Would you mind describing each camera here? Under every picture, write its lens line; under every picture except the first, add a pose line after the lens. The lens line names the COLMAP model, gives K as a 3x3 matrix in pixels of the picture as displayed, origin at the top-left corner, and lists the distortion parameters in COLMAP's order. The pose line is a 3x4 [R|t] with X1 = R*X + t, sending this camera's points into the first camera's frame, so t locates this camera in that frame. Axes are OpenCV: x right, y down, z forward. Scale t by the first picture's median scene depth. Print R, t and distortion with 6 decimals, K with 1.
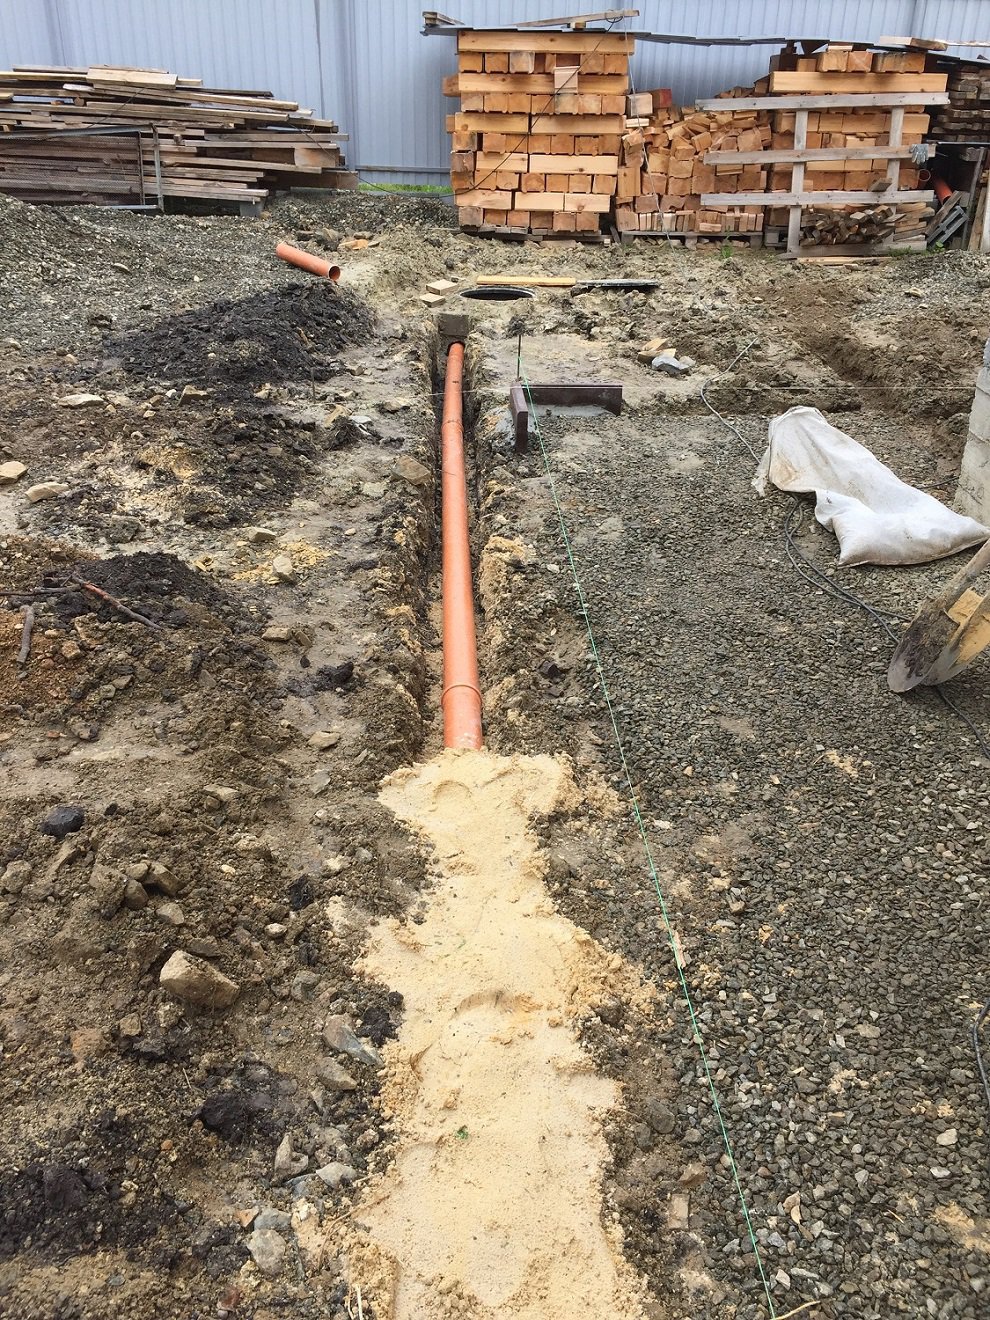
lens RADIAL K [[1113.8, 0, 495.0], [0, 1113.8, 660.0], [0, 0, 1]] dist [0.089288, -0.113311]
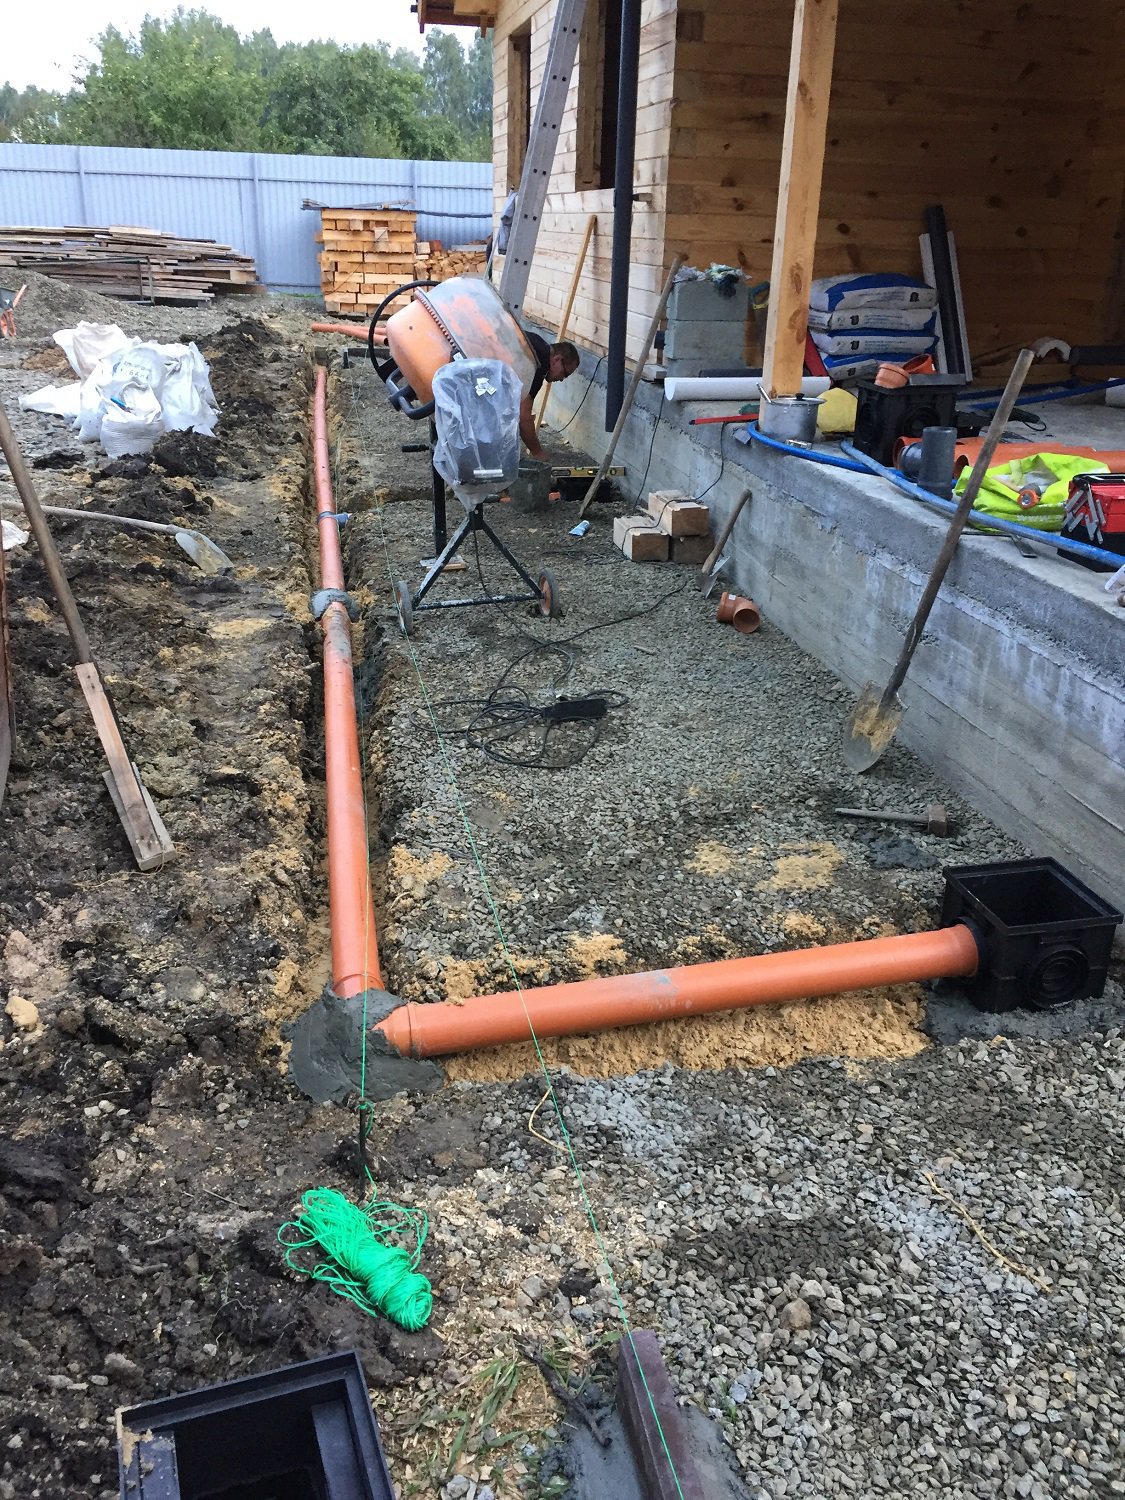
lens RADIAL K [[1265.6, 0, 562.5], [0, 1265.6, 750.0], [0, 0, 1]] dist [0.089288, -0.113311]
pose [[0.992397, -0.042026, 0.115677, 0.075538], [0.054322, 0.992957, -0.105287, 0.538916], [-0.110437, 0.110770, 0.987691, -0.969053]]
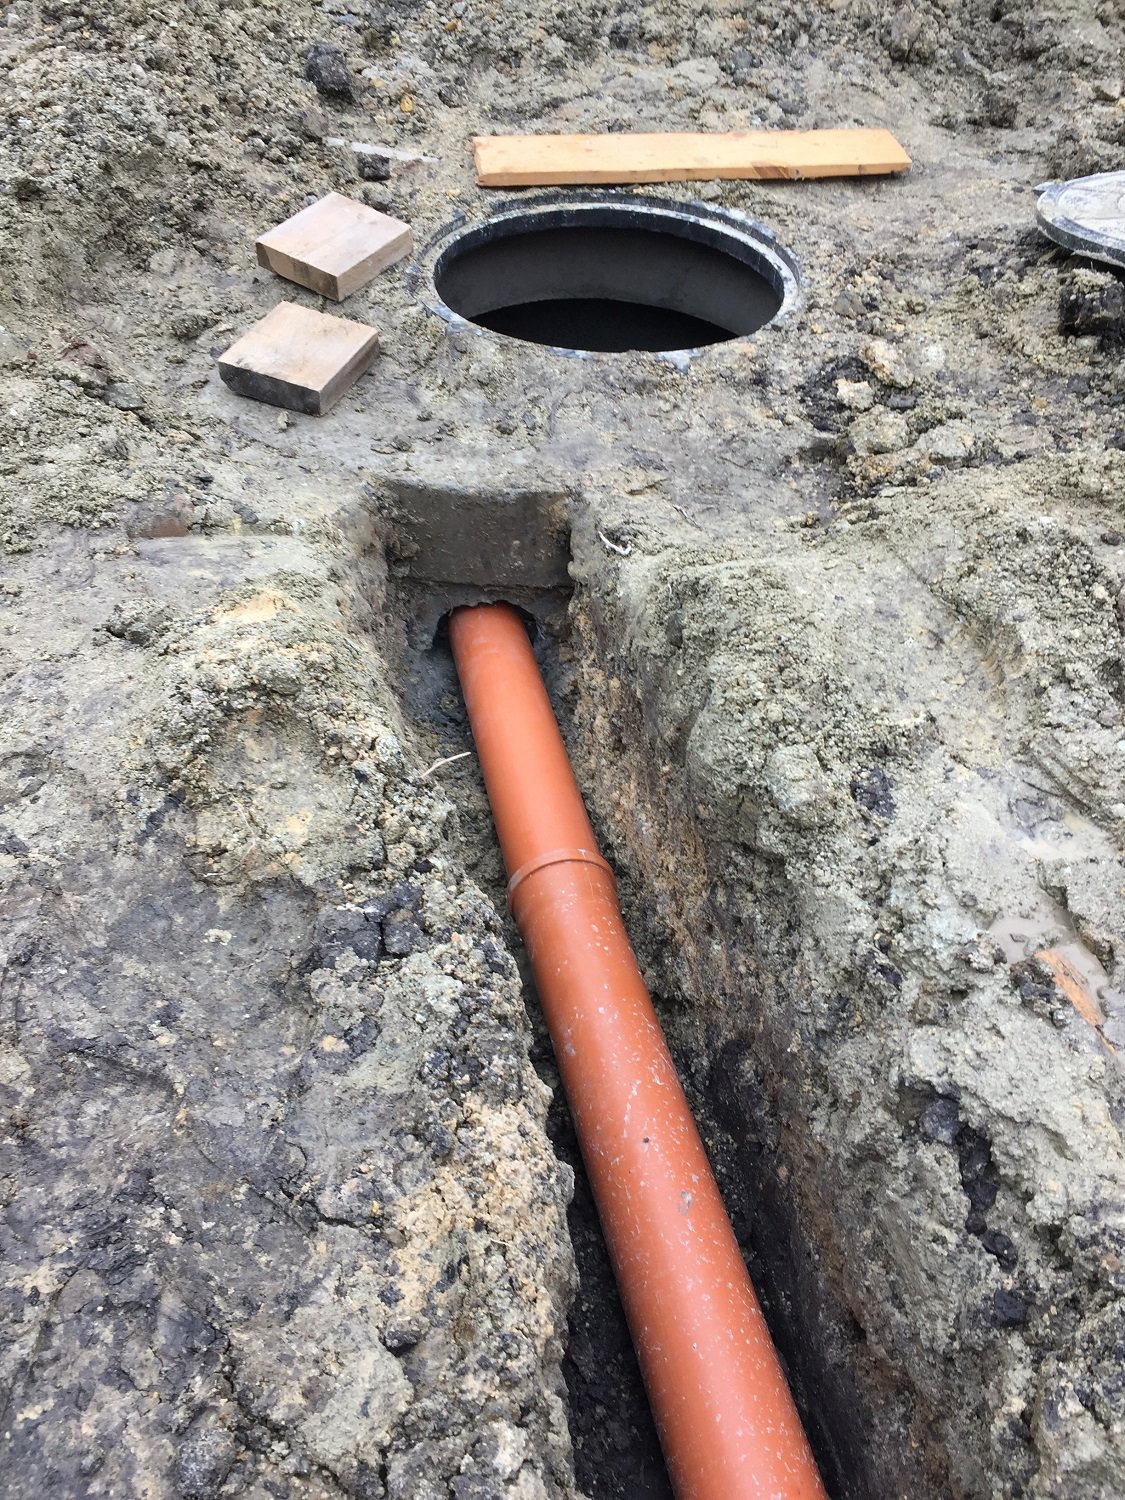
lens RADIAL K [[1265.6, 0, 562.5], [0, 1265.6, 750.0], [0, 0, 1]] dist [0.089288, -0.113311]
pose [[0.975035, -0.132157, 0.178439, -0.057885], [0.078268, 0.956572, 0.280792, -0.292028], [-0.207798, -0.259816, 0.943035, 0.716751]]
